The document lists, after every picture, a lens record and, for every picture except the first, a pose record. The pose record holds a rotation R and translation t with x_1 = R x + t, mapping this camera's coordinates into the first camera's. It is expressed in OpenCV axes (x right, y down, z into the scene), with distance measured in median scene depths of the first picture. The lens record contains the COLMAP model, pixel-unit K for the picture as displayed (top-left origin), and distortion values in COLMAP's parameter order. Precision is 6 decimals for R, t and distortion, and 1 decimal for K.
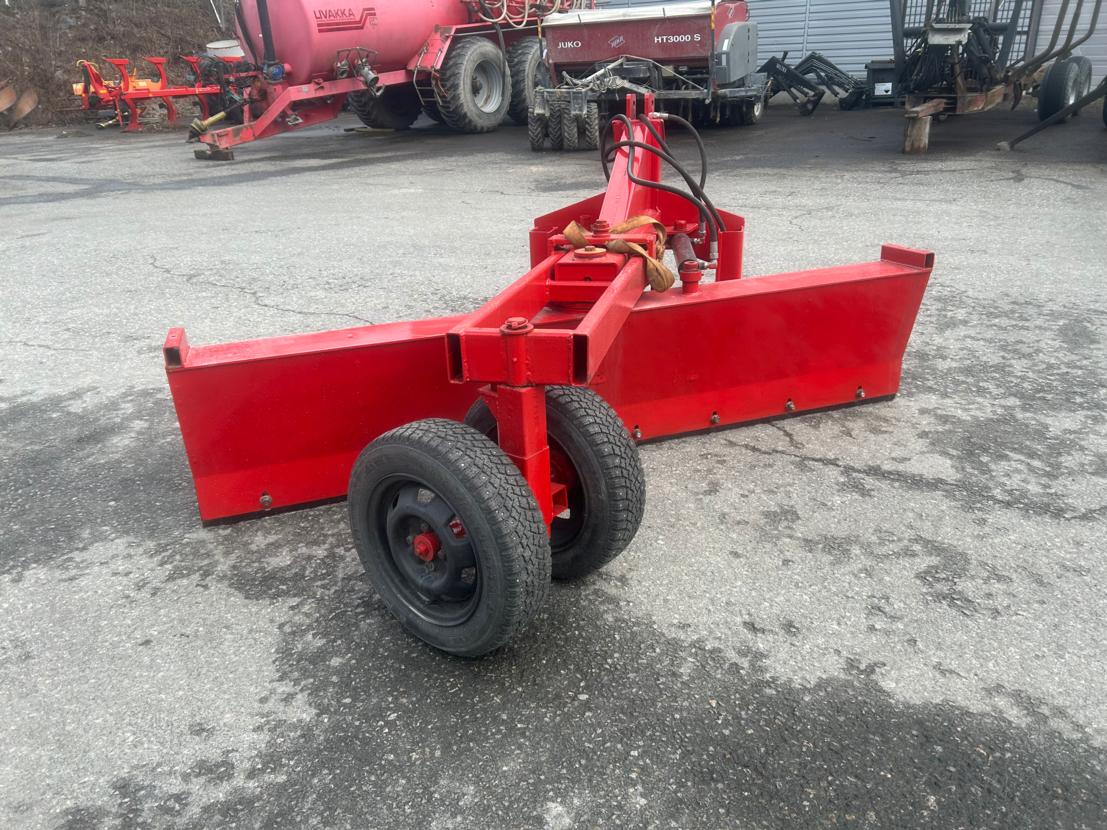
lens RADIAL K [[830.6, 0, 552.8], [0, 830.6, 415.0], [0, 0, 1]] dist [0.045618, -0.041527]
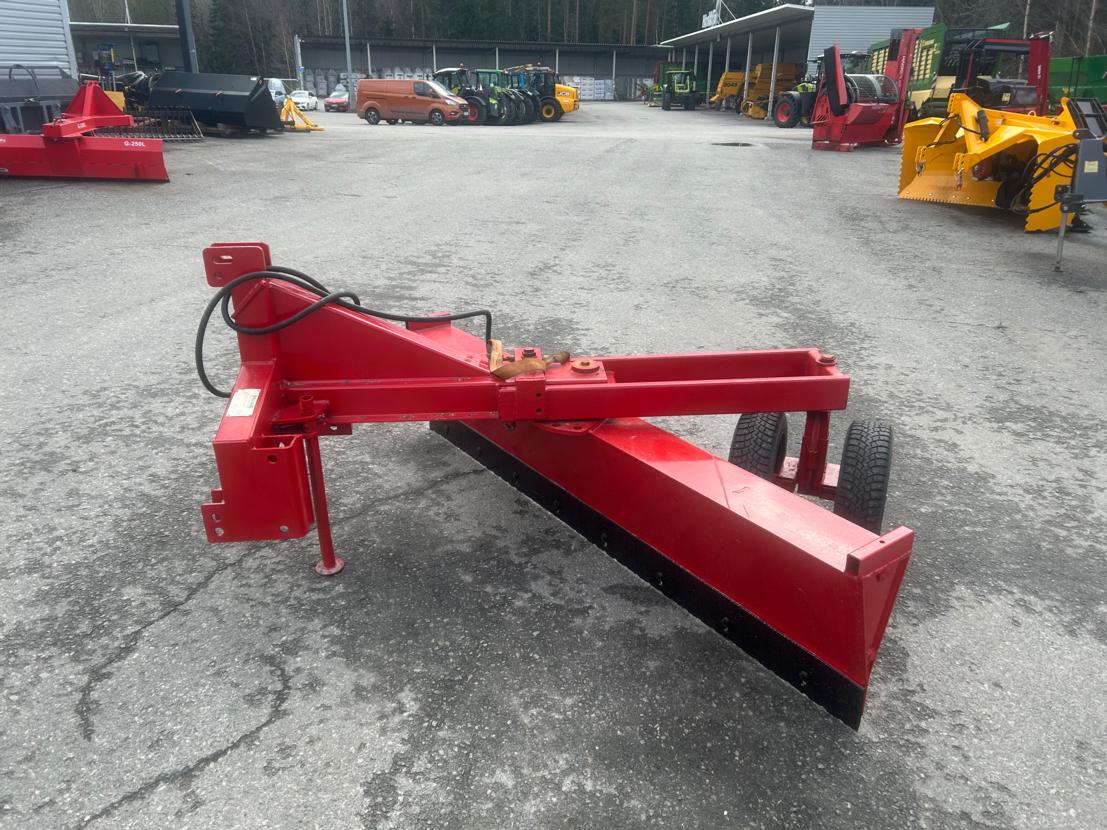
lens RADIAL K [[830.6, 0, 555.7], [0, 830.6, 416.1], [0, 0, 1]] dist [0.045618, -0.041527]
pose [[-0.275374, -0.342596, 0.898219, -1.116089], [0.363190, 0.828022, 0.427168, -0.719408], [-0.890091, 0.443855, -0.103588, 1.331050]]
